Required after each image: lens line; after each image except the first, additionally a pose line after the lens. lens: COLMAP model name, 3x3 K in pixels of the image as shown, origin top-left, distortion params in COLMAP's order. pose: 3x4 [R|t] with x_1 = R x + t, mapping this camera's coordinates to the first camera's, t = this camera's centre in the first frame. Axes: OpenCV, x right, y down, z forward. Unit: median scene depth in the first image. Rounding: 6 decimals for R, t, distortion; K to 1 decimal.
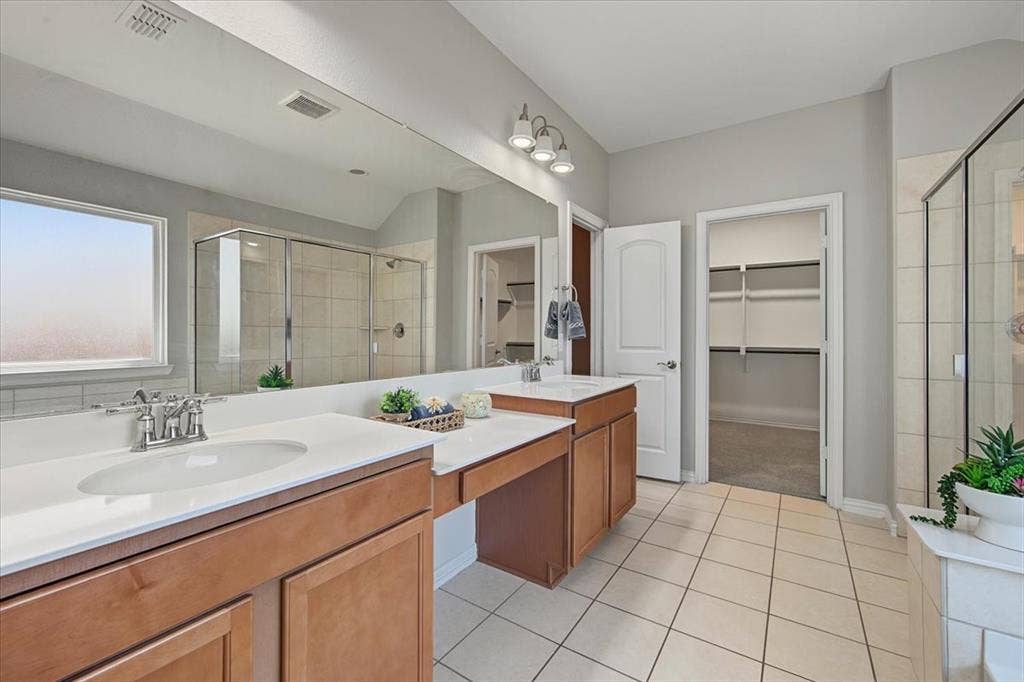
lens RADIAL K [[423.3, 0, 512.2], [0, 423.3, 333.9], [0, 0, 1]] dist [-0.007956, 0.000926]
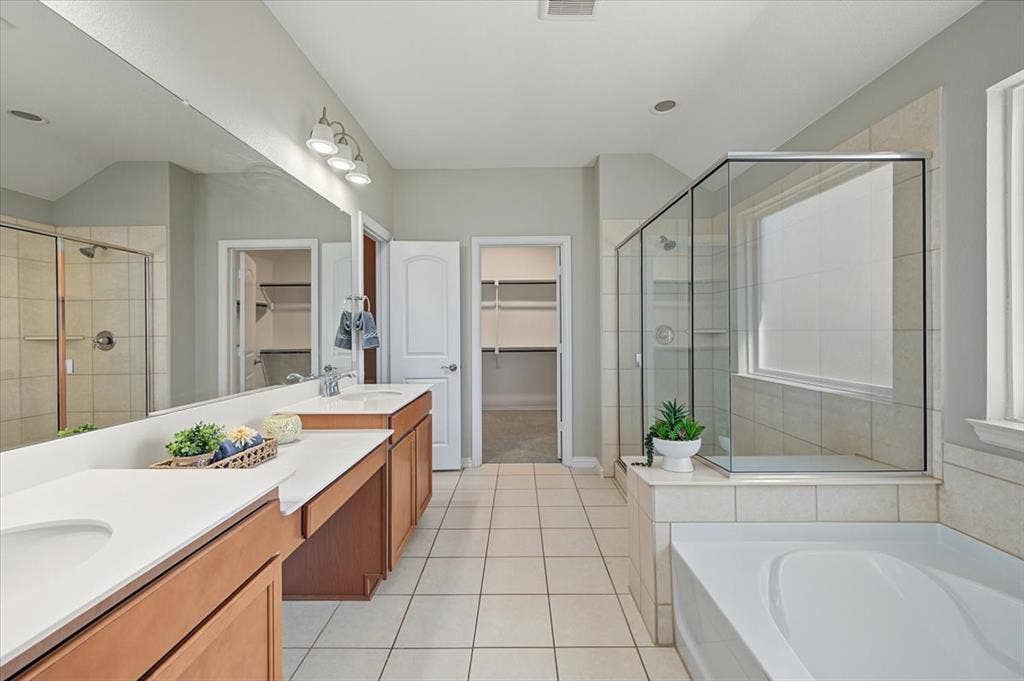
lens RADIAL K [[403.7, 0, 515.9], [0, 403.7, 338.5], [0, 0, 1]] dist [0.005291, -0.000001]
pose [[0.837574, -0.019103, 0.545990, -0.098935], [0.014206, 0.999812, 0.013188, -0.023683], [-0.546140, -0.003289, 0.837688, -0.004740]]
